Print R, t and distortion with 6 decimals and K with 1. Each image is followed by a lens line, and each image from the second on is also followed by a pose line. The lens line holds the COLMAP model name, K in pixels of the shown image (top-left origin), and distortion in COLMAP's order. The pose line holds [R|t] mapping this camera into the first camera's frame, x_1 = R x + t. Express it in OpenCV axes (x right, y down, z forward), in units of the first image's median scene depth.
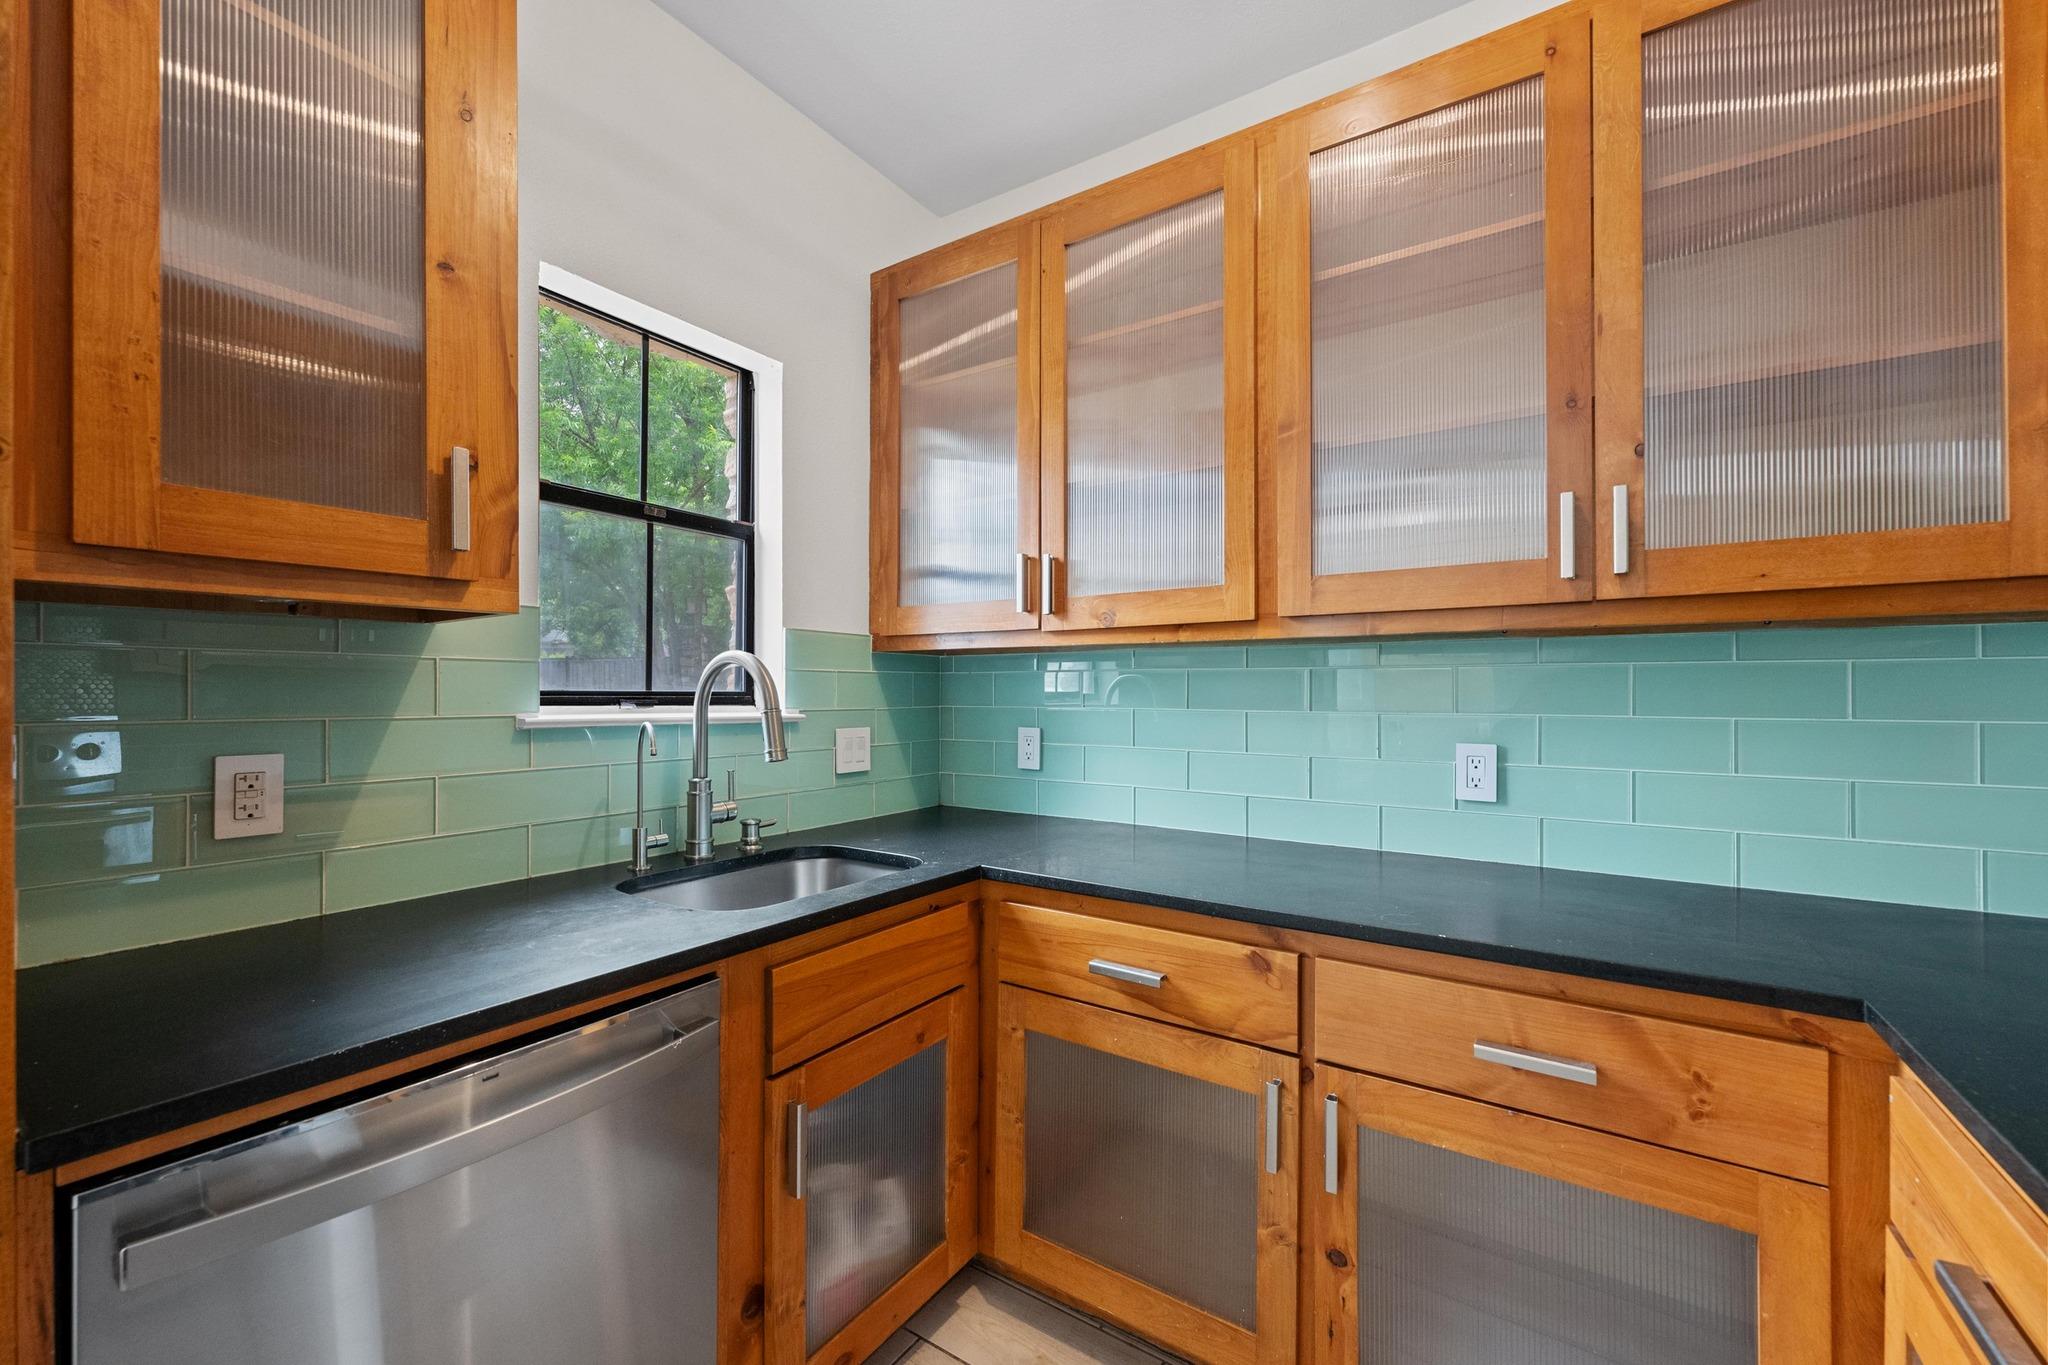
lens RADIAL K [[804.3, 0, 1025.1], [0, 804.3, 683.3], [0, 0, 1]] dist [-0.003589, 0.000143]
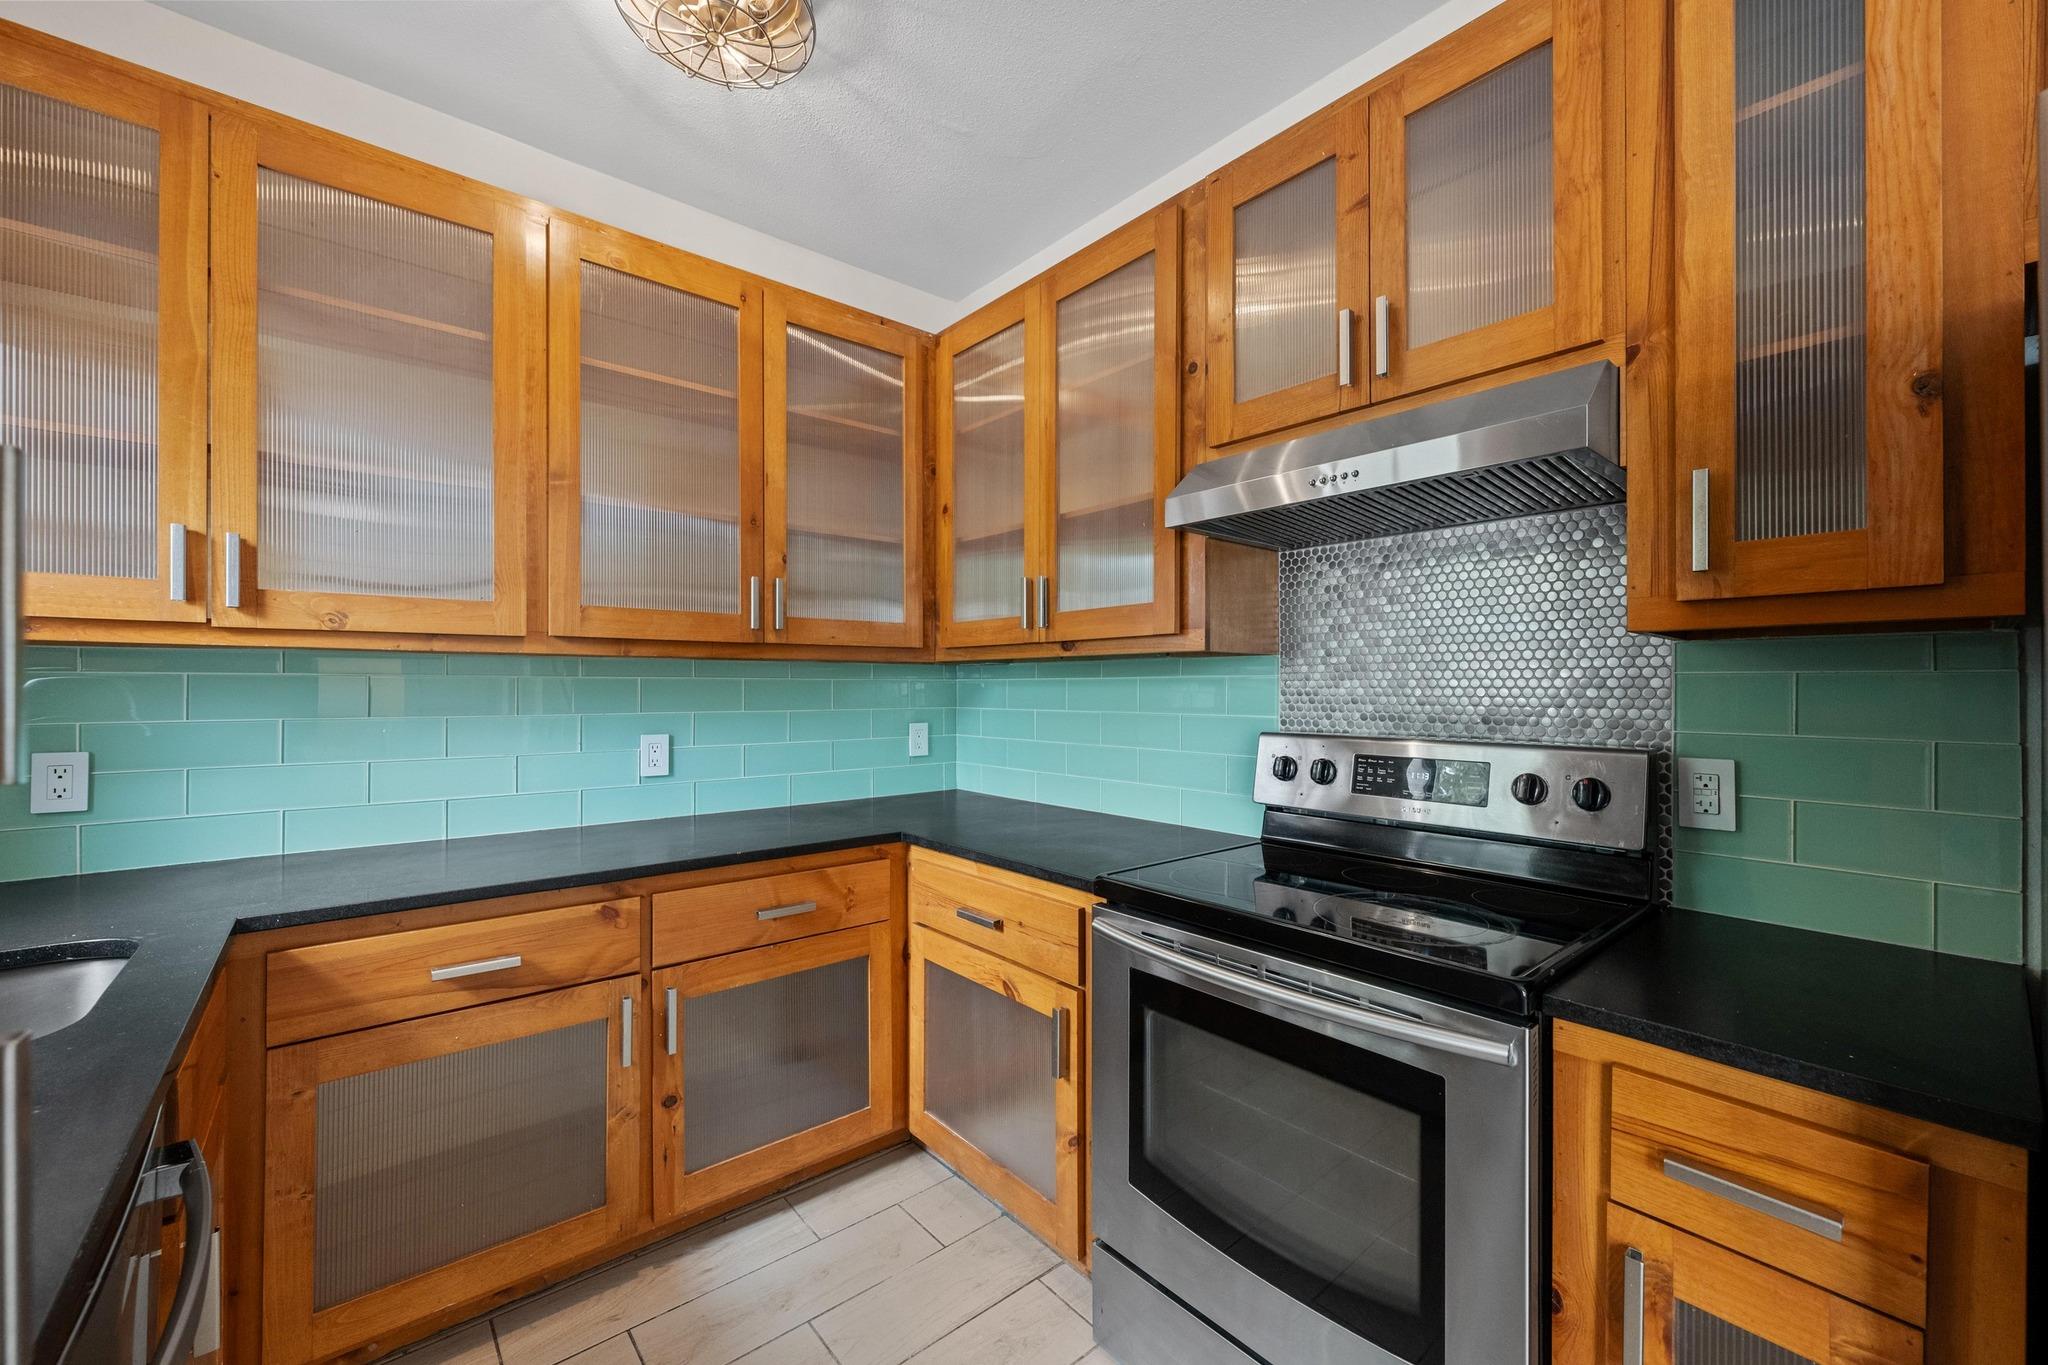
lens RADIAL K [[804.3, 0, 1025.1], [0, 804.3, 683.3], [0, 0, 1]] dist [-0.003589, 0.000143]
pose [[0.277767, 0.002688, 0.960645, -0.684352], [-0.011628, 0.999932, 0.000564, -0.024352], [-0.960578, -0.011327, 0.277780, 0.011506]]
